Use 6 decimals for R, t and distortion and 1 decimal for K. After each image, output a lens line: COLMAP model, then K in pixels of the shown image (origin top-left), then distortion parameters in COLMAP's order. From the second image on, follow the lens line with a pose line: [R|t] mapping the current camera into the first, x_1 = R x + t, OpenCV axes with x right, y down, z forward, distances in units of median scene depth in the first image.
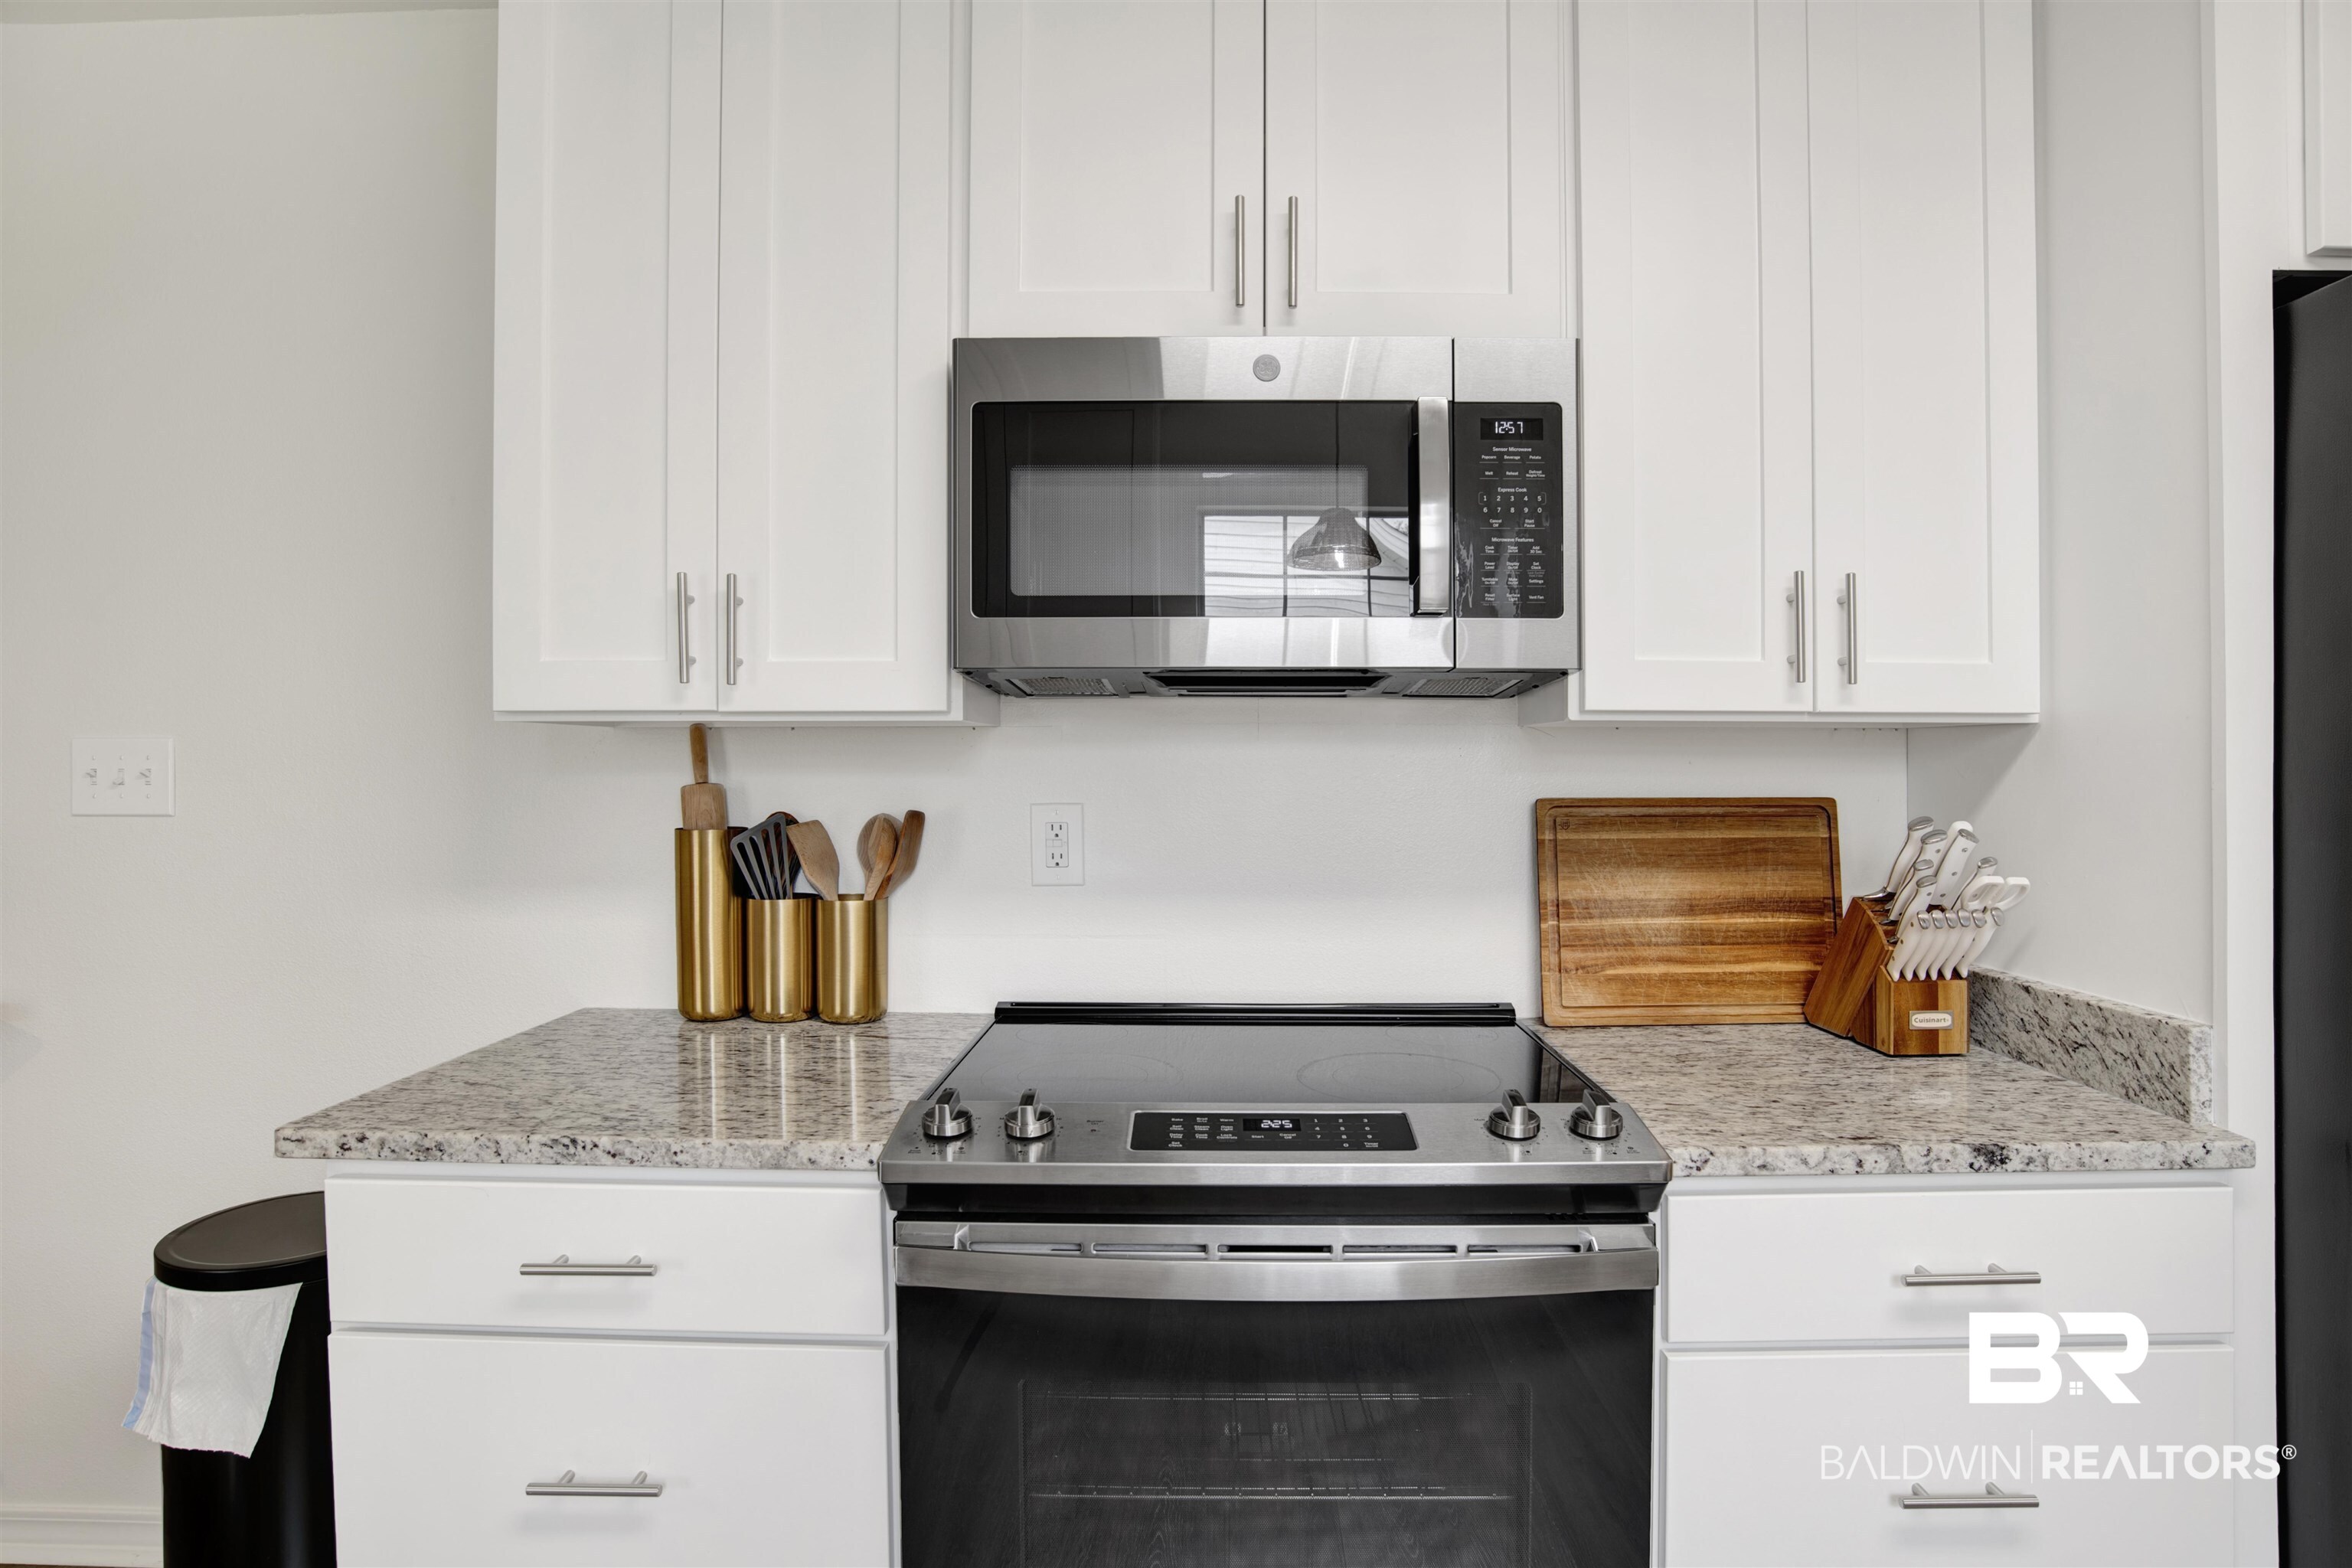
lens RADIAL K [[1232.7, 0, 1182.8], [0, 1232.7, 758.7], [0, 0, 1]] dist [-0.067992, 0.031234]
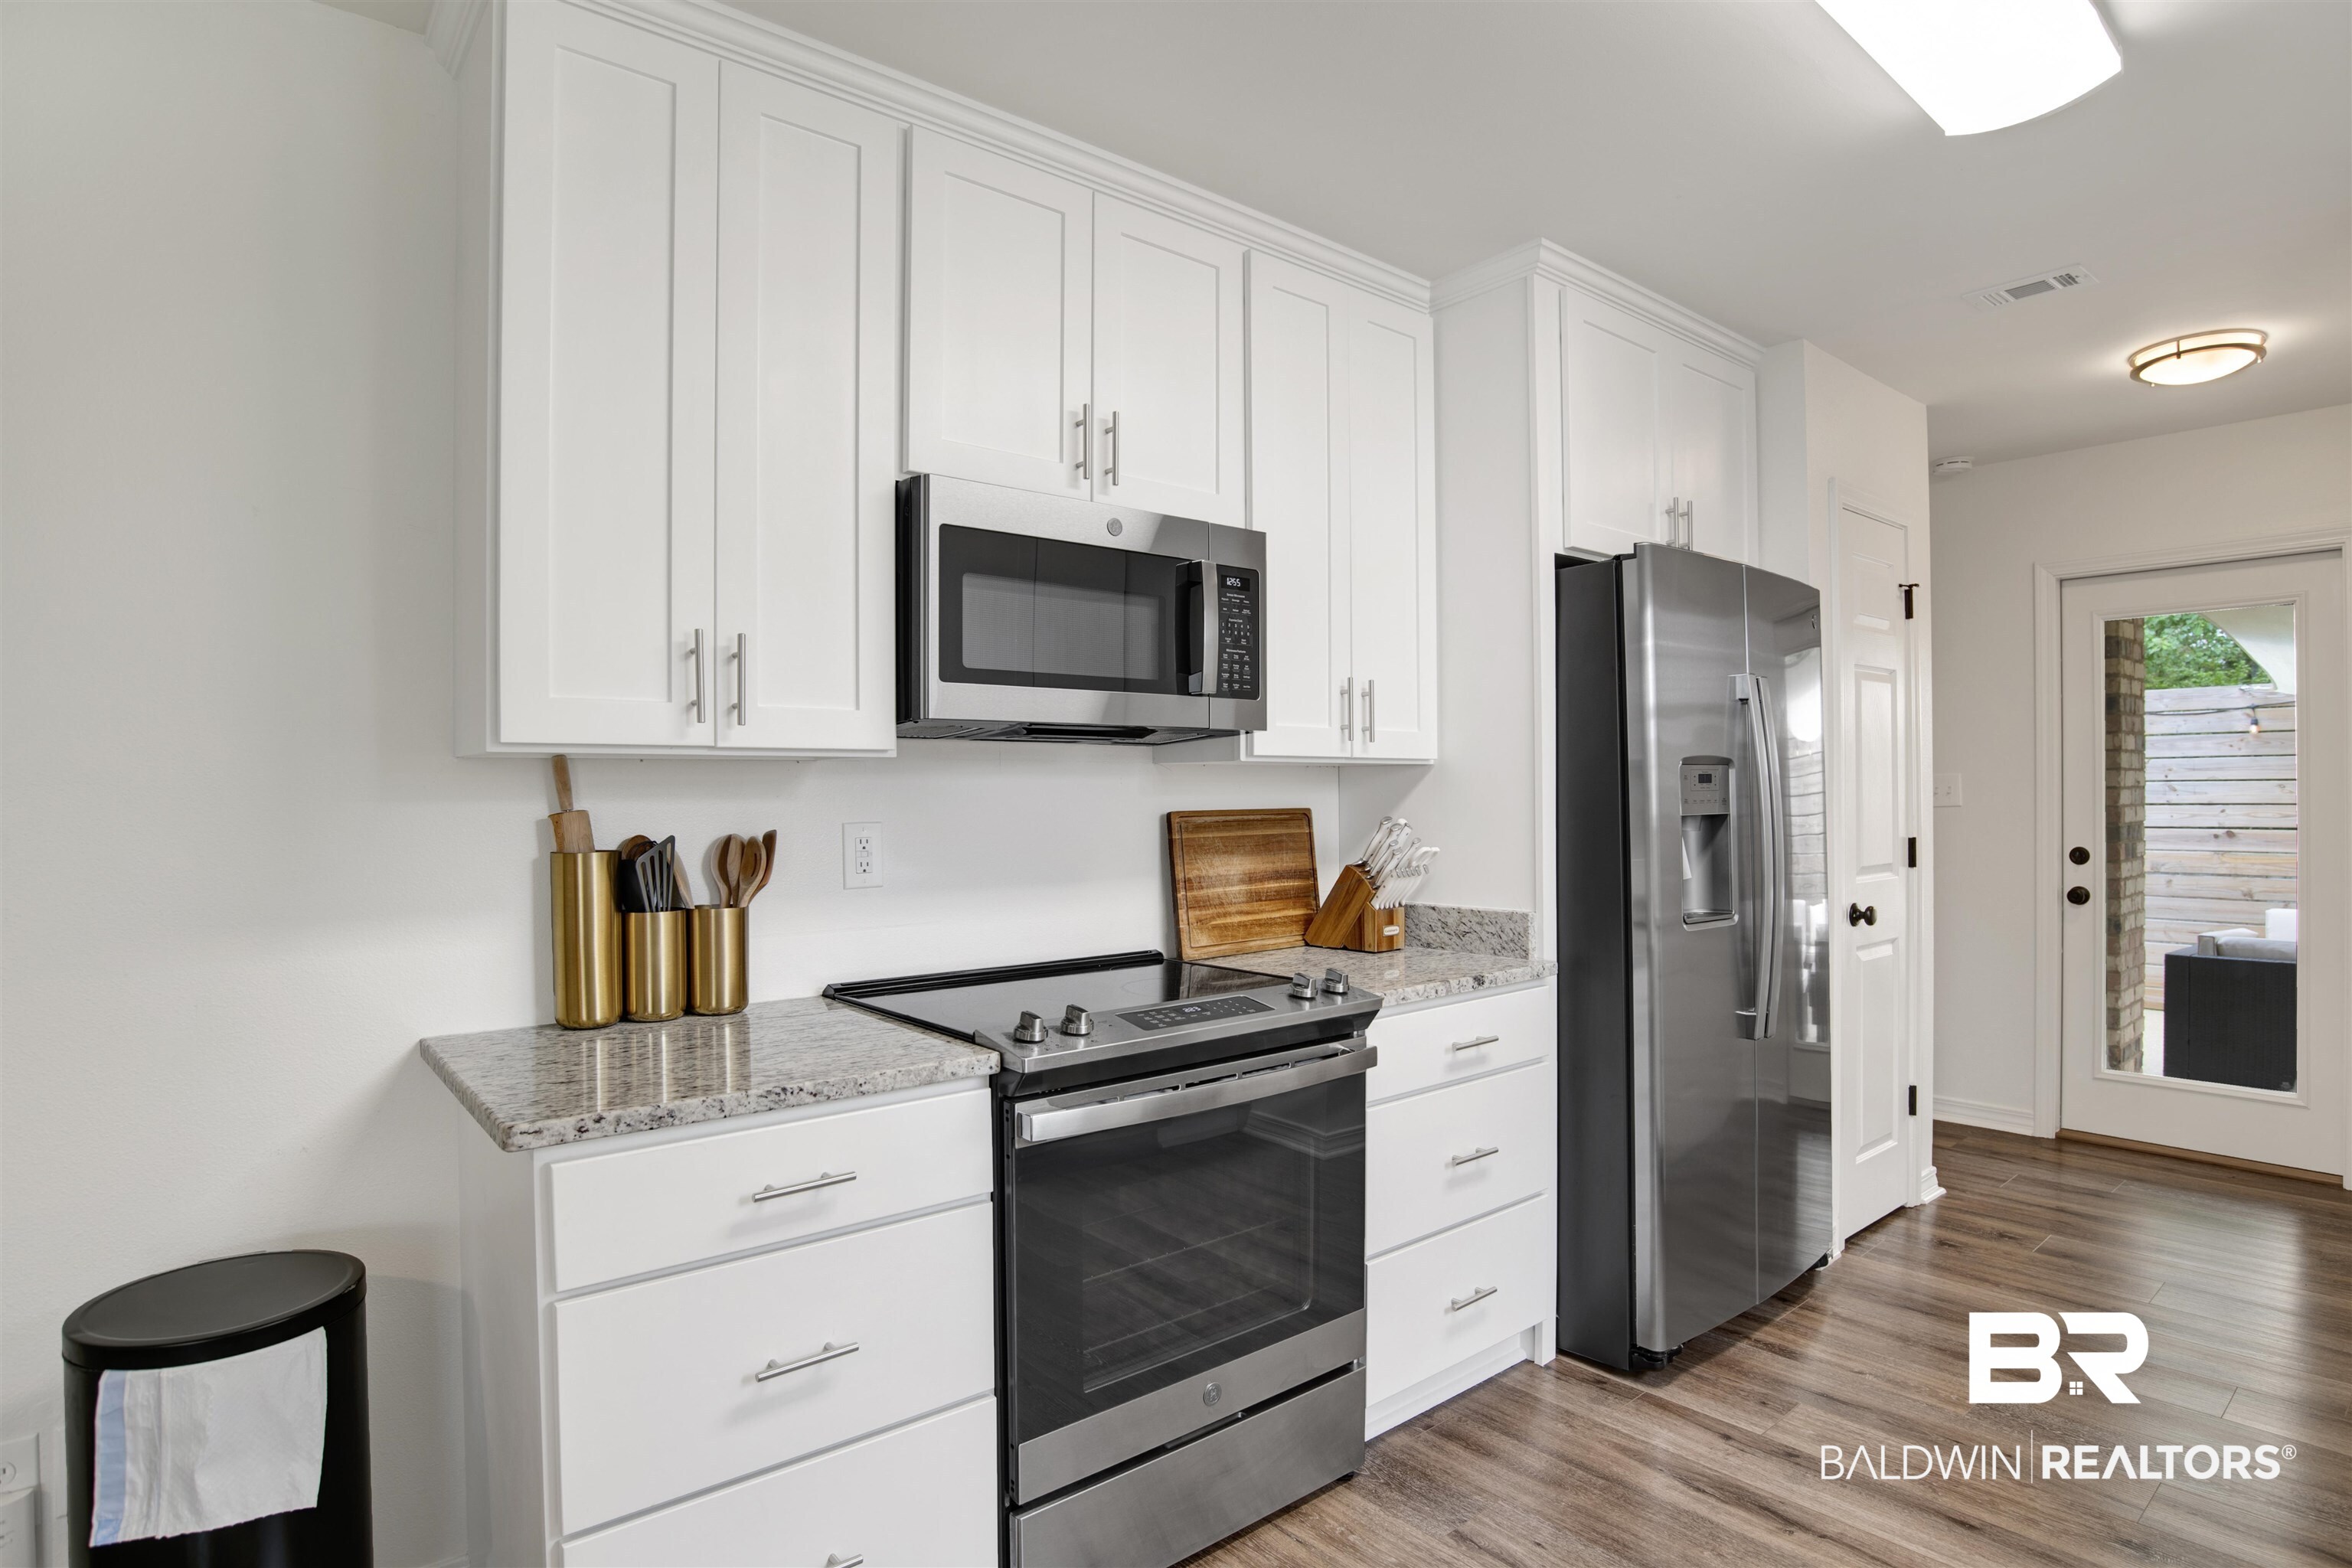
lens RADIAL K [[1232.7, 0, 1182.8], [0, 1232.7, 758.7], [0, 0, 1]] dist [-0.067992, 0.031234]
pose [[0.764214, 0.009956, 0.644886, -0.789226], [0.004668, 0.999769, -0.020966, -0.000604], [-0.644946, 0.019033, 0.763991, -0.195734]]
